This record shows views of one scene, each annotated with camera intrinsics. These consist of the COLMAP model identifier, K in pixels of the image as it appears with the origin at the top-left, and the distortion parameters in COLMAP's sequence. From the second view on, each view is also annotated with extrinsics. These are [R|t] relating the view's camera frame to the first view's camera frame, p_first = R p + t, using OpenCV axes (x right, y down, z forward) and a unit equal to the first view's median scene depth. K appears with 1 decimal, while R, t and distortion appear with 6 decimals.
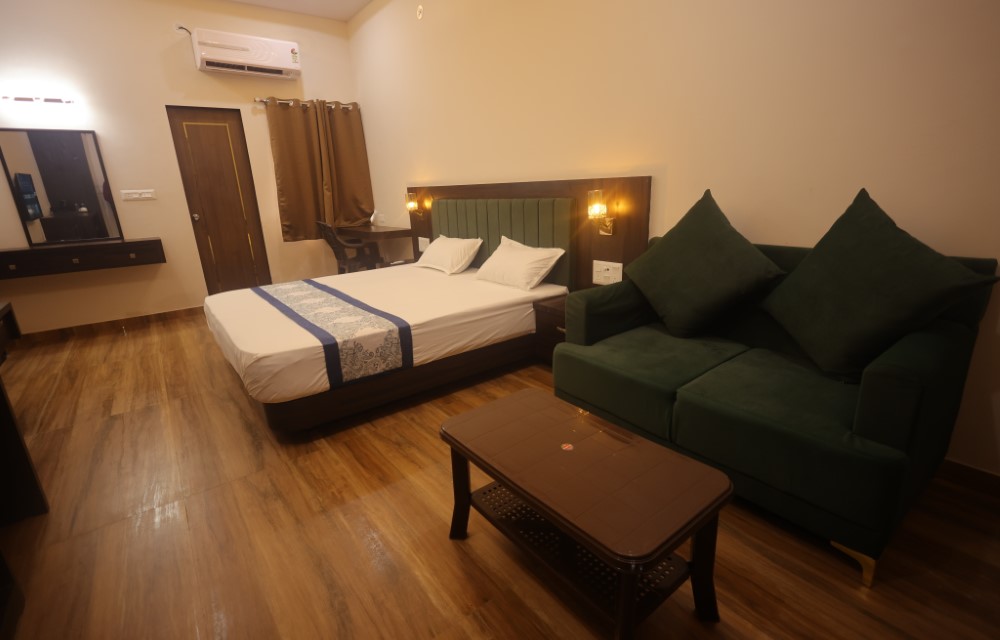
lens RADIAL K [[461.0, 0, 500.0], [0, 461.0, 318.4], [0, 0, 1]] dist [0.001196, 0.000351]
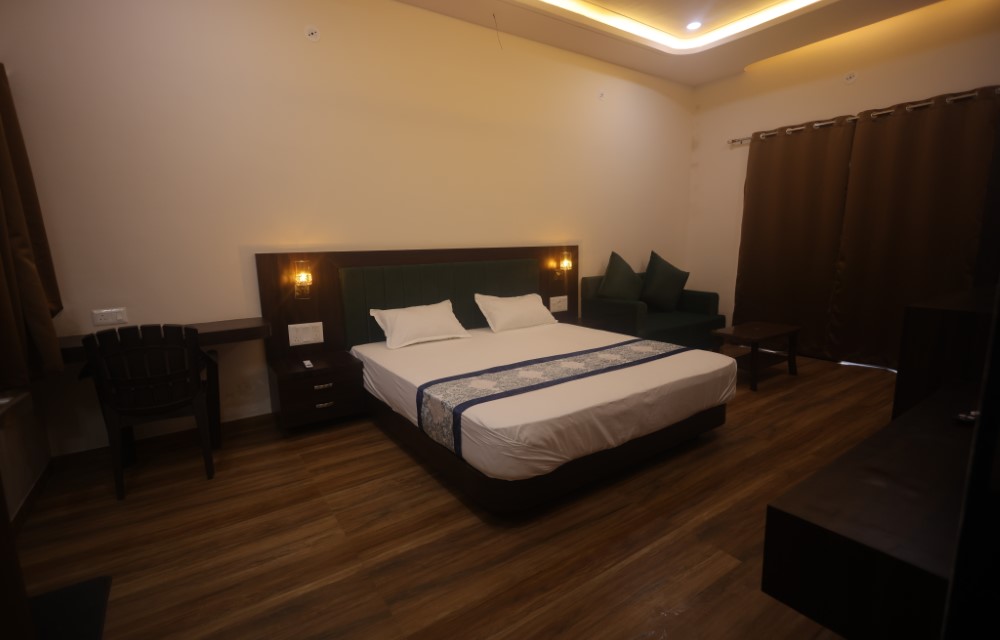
lens RADIAL K [[461.0, 0, 501.3], [0, 461.0, 324.1], [0, 0, 1]] dist [0.001196, 0.000351]
pose [[0.056724, -0.123493, 0.990723, -1.358737], [0.286503, 0.952598, 0.102337, -0.254228], [-0.956399, 0.278040, 0.089416, 1.073125]]
